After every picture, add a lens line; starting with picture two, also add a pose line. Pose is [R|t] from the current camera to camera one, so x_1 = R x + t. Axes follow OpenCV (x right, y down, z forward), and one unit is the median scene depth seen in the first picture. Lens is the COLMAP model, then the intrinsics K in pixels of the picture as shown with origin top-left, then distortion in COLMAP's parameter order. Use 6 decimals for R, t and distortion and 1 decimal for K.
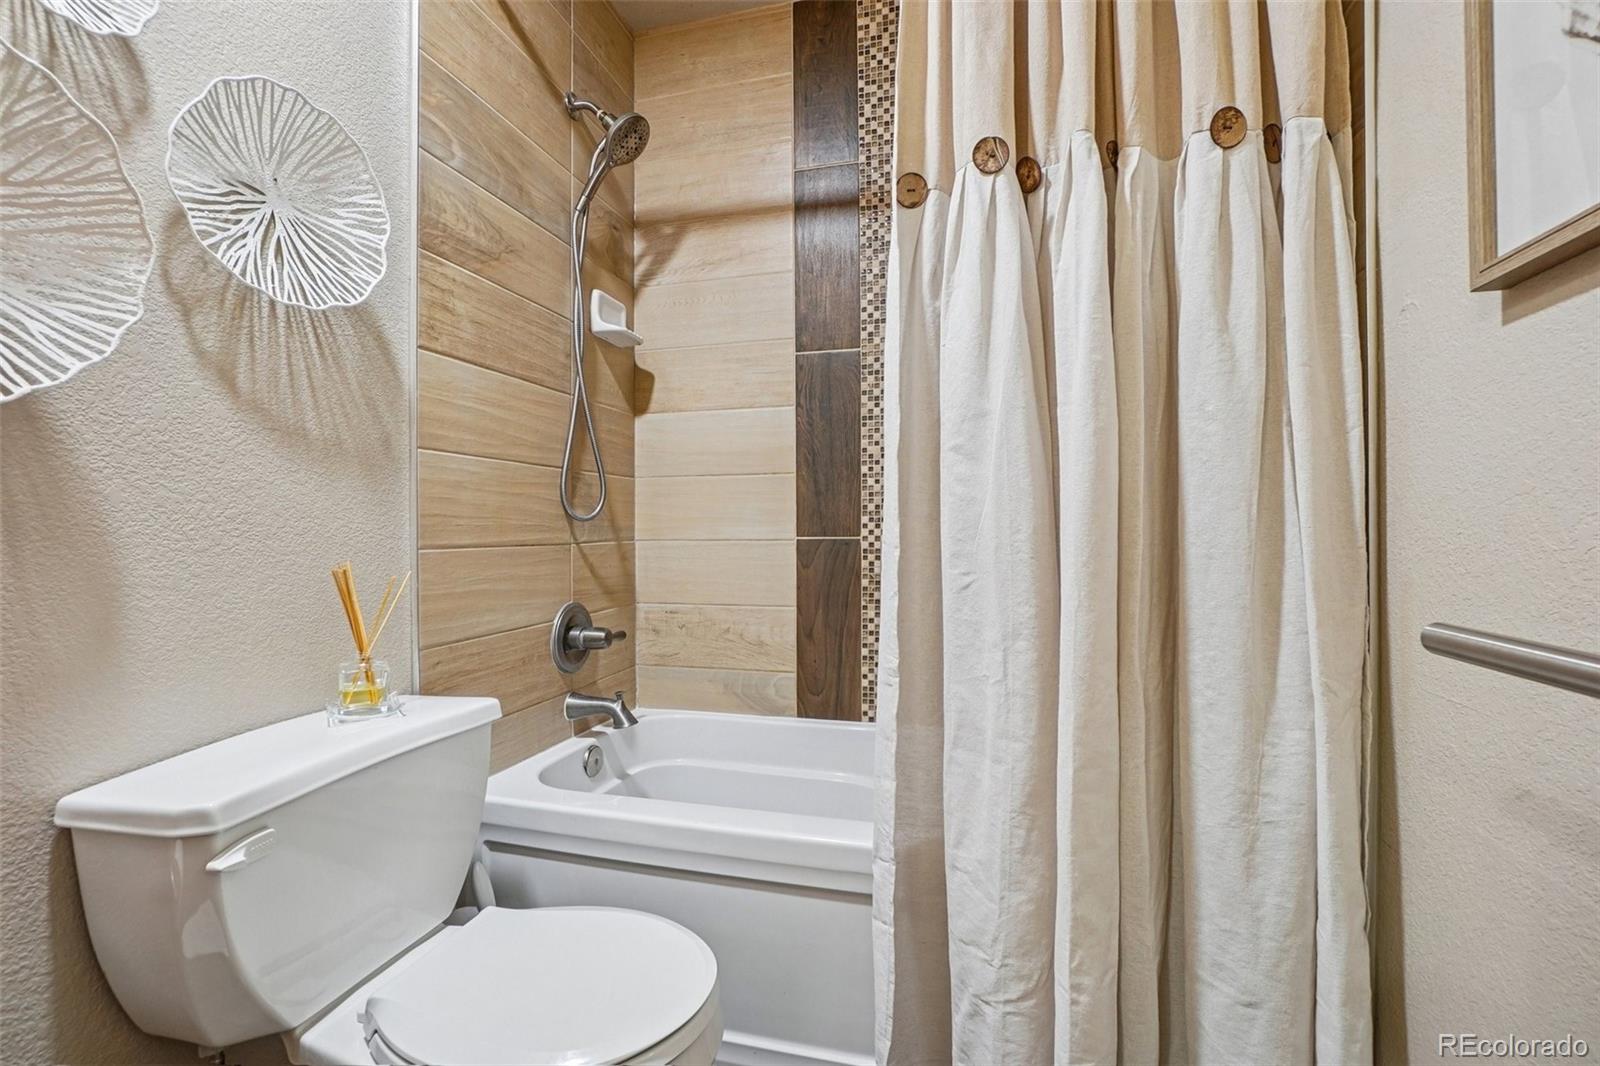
lens RADIAL K [[715.2, 0, 785.7], [0, 715.2, 532.8], [0, 0, 1]] dist [-0.027019, -0.000636]
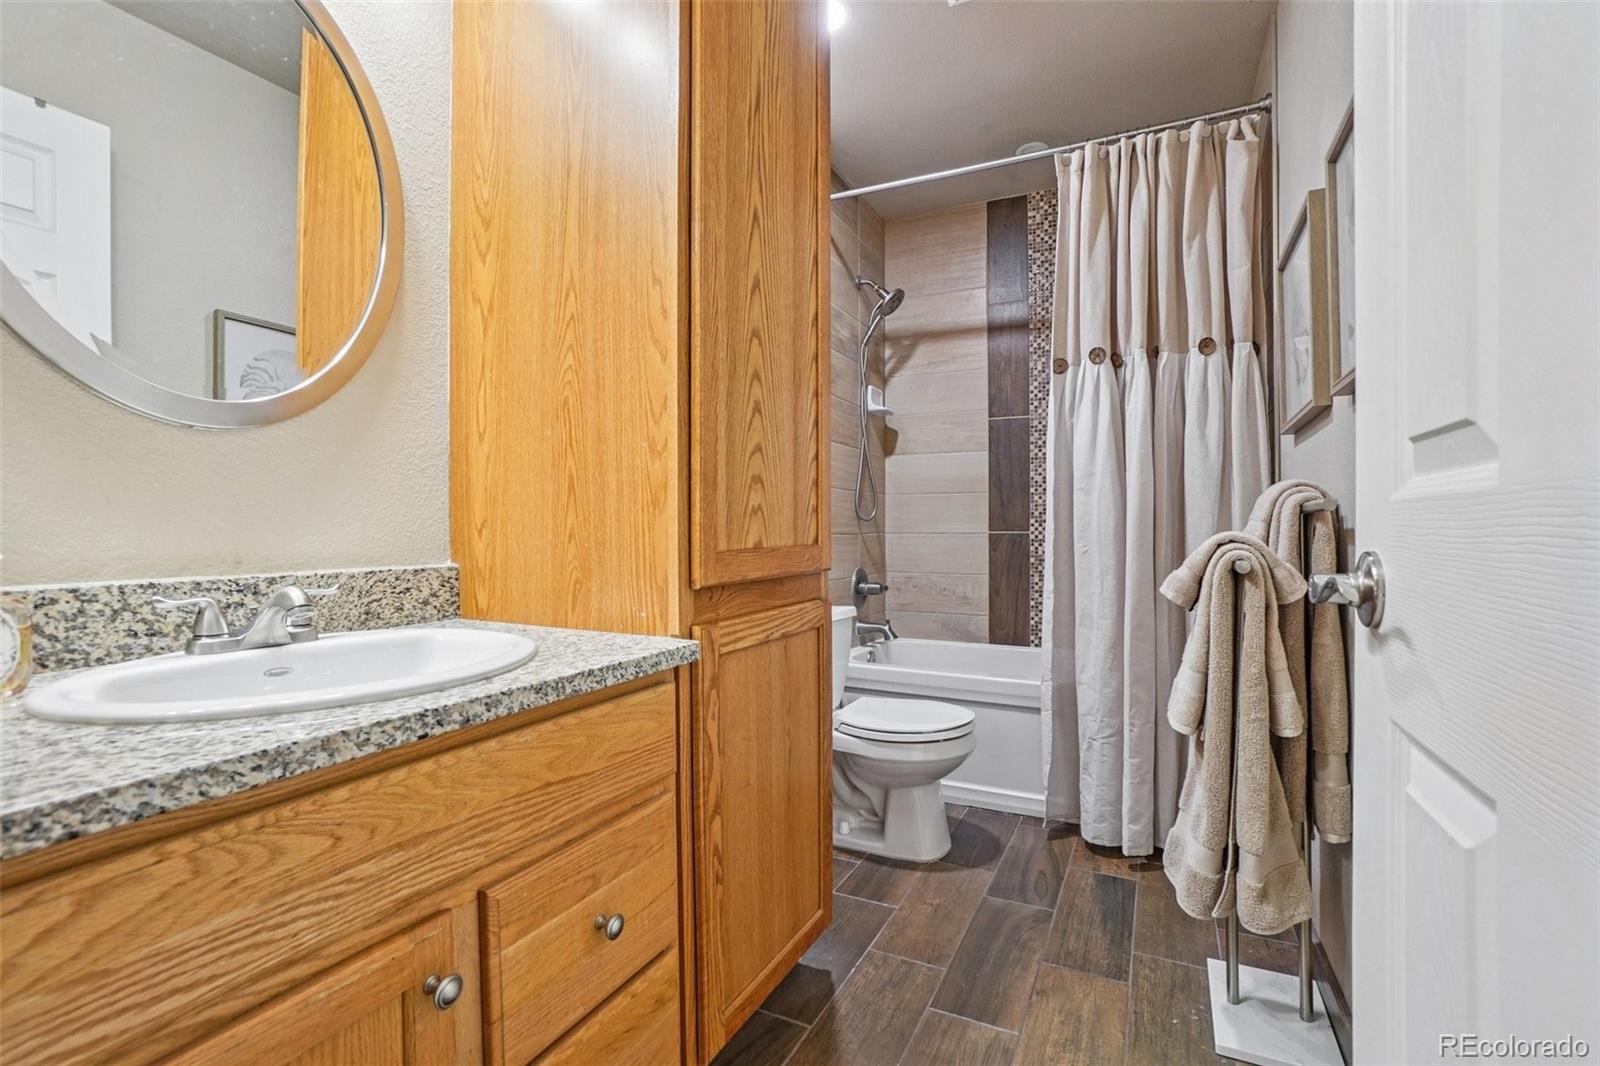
lens RADIAL K [[715.2, 0, 816.0], [0, 715.2, 522.1], [0, 0, 1]] dist [-0.027019, -0.000636]
pose [[0.985847, 0.003461, -0.167612, -0.102918], [-0.005992, 0.999875, -0.014598, 0.010255], [0.167540, 0.015396, 0.985745, -0.681305]]
